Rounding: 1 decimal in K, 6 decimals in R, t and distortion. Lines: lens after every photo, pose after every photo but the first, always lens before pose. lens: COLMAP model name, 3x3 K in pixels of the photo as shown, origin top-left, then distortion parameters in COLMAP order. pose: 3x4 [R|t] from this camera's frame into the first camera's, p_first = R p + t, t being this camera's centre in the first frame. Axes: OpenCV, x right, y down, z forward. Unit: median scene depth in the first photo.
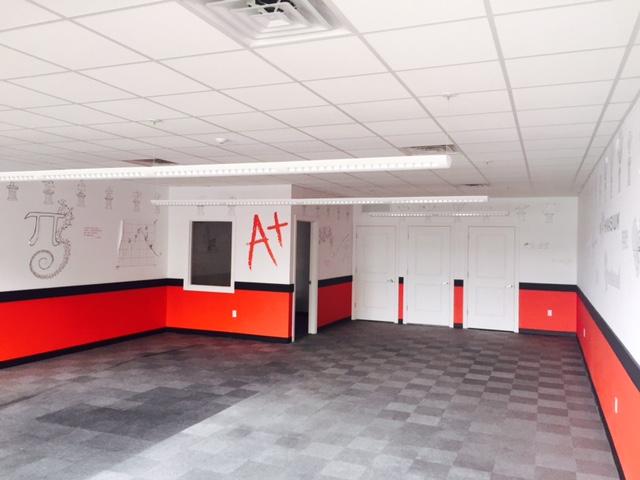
lens RADIAL K [[535.5, 0, 323.5], [0, 535.5, 230.9], [0, 0, 1]] dist [0.082709, -0.112675]
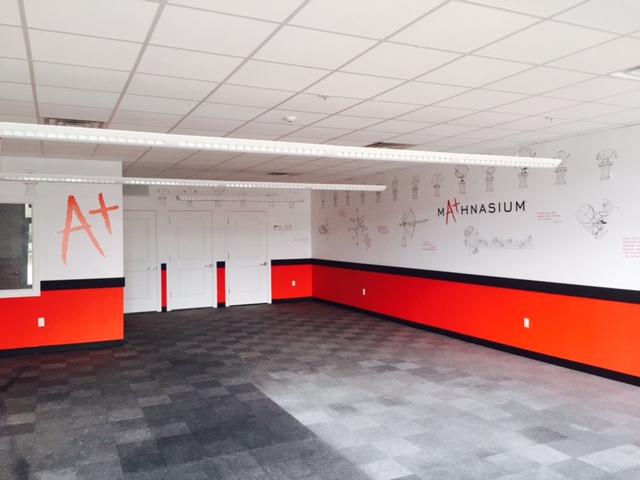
lens RADIAL K [[535.5, 0, 323.5], [0, 535.5, 230.9], [0, 0, 1]] dist [0.082709, -0.112675]
pose [[0.679849, -0.025406, 0.732912, -0.475597], [0.005294, 0.999544, 0.029739, 0.000533], [-0.733333, -0.016338, 0.679673, 0.171227]]
